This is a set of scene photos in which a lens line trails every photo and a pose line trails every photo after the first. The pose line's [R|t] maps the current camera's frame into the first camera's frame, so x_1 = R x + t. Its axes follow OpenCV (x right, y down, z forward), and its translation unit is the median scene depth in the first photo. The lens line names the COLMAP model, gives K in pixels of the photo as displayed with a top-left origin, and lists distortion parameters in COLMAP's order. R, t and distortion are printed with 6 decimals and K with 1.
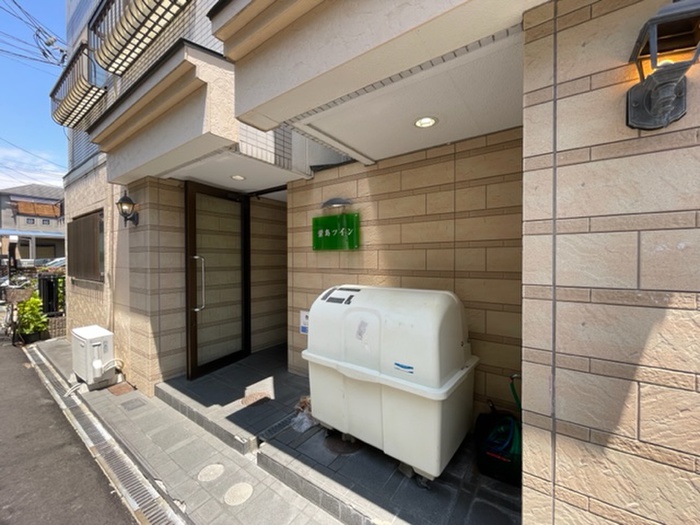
lens RADIAL K [[284.1, 0, 352.3], [0, 284.1, 261.2], [0, 0, 1]] dist [-0.003488, 0.000253]
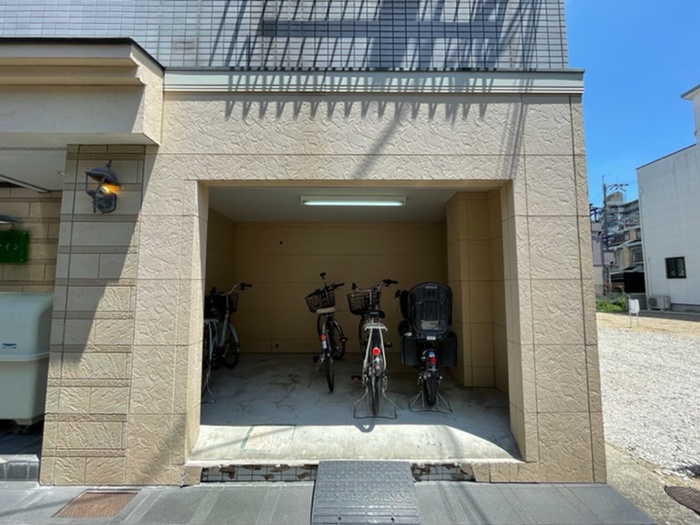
lens RADIAL K [[284.1, 0, 353.8], [0, 284.1, 262.2], [0, 0, 1]] dist [-0.003488, 0.000253]
pose [[0.812153, 0.049703, 0.581323, 0.388693], [0.001149, 0.996227, -0.086782, 0.048739], [-0.583443, 0.071148, 0.809032, -0.606099]]
